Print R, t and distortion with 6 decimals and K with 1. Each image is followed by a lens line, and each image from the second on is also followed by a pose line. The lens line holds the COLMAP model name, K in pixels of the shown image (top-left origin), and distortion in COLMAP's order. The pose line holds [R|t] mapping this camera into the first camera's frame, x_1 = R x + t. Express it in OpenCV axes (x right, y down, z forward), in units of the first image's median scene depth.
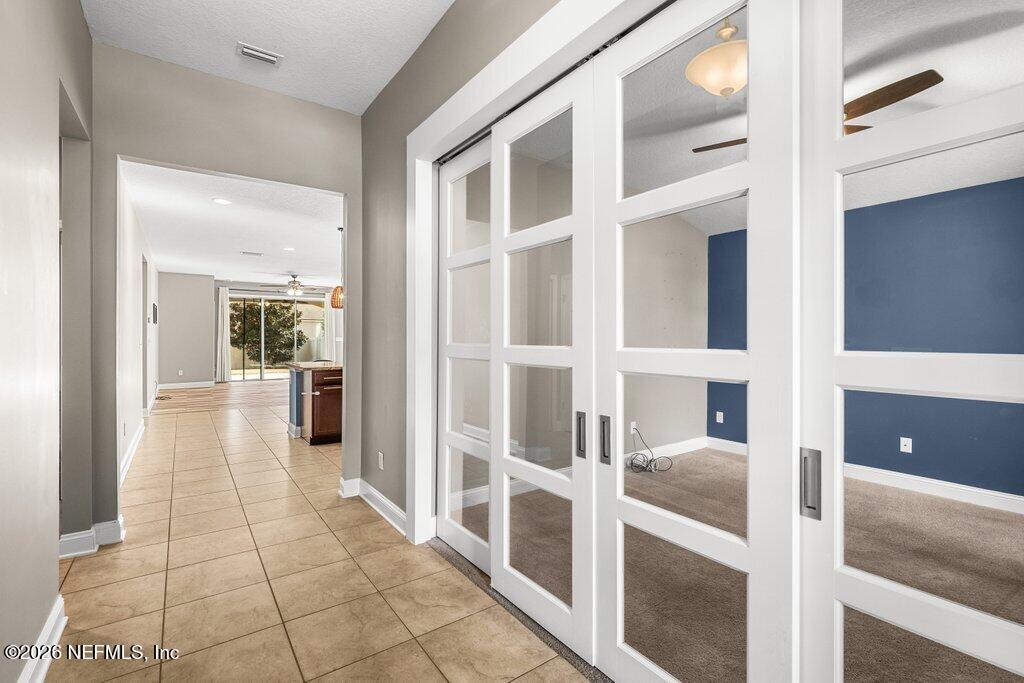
lens RADIAL K [[454.6, 0, 507.2], [0, 454.6, 337.6], [0, 0, 1]] dist [0.000231, -0.000085]
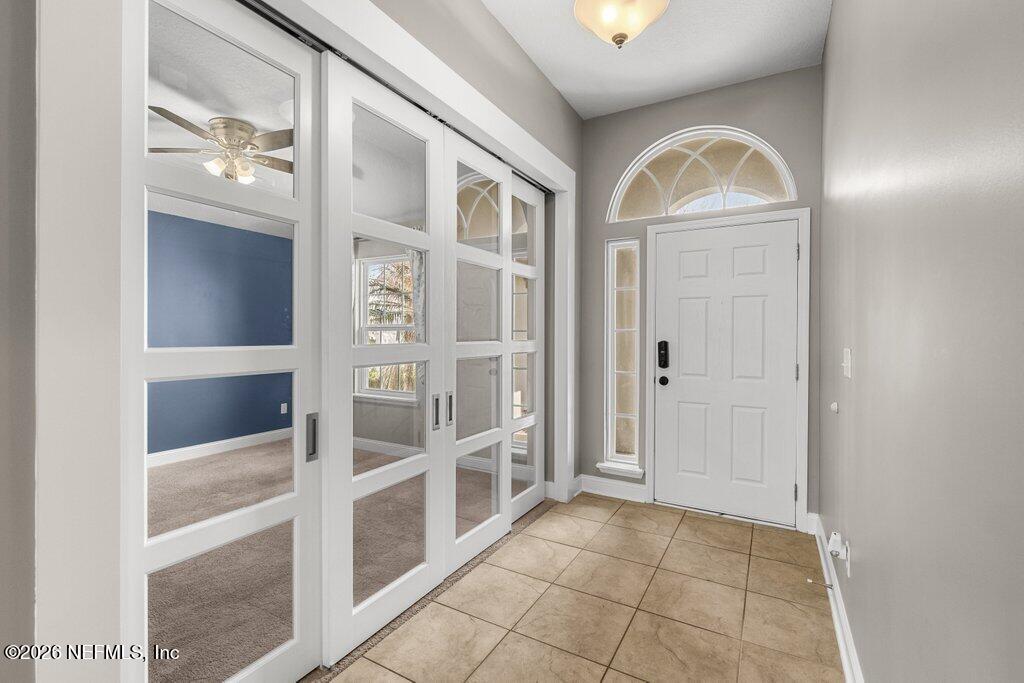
lens RADIAL K [[454.6, 0, 507.2], [0, 454.6, 337.6], [0, 0, 1]] dist [0.000231, -0.000085]
pose [[-0.412707, -0.005916, 0.910844, -0.153589], [-0.002234, 0.999982, 0.005482, -0.000229], [-0.910861, 0.000228, -0.412713, 0.191978]]
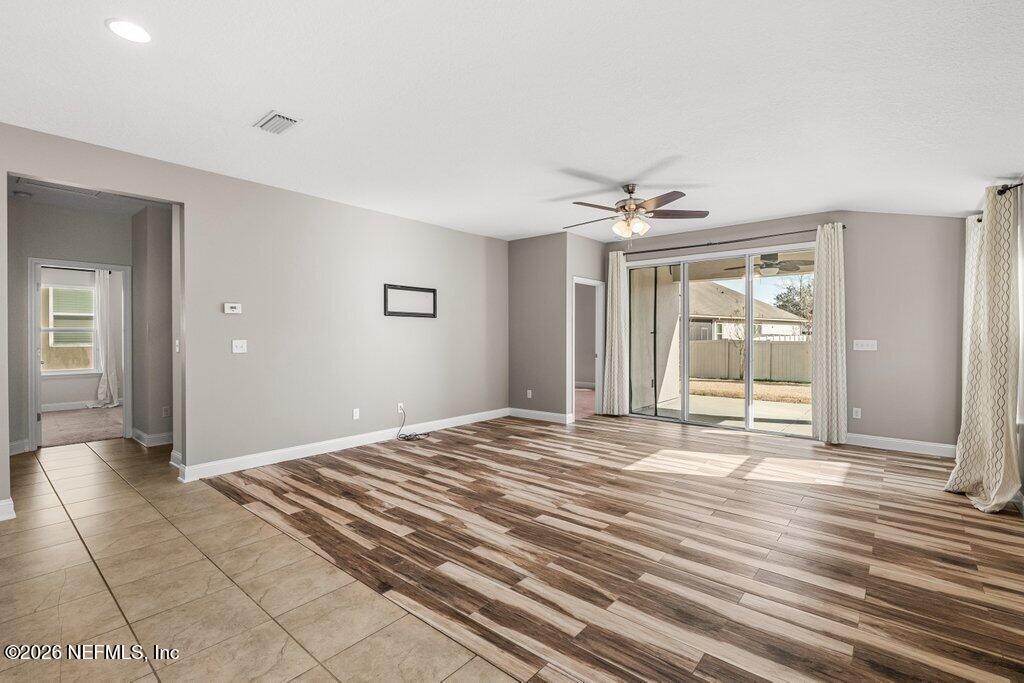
lens RADIAL K [[460.8, 0, 510.6], [0, 460.8, 334.5], [0, 0, 1]] dist [-0.000602, -0.000441]
pose [[0.249165, -0.004255, -0.968452, -0.088881], [-0.003360, 0.999981, -0.005258, -0.002332], [0.968455, 0.004564, 0.249146, 0.721986]]
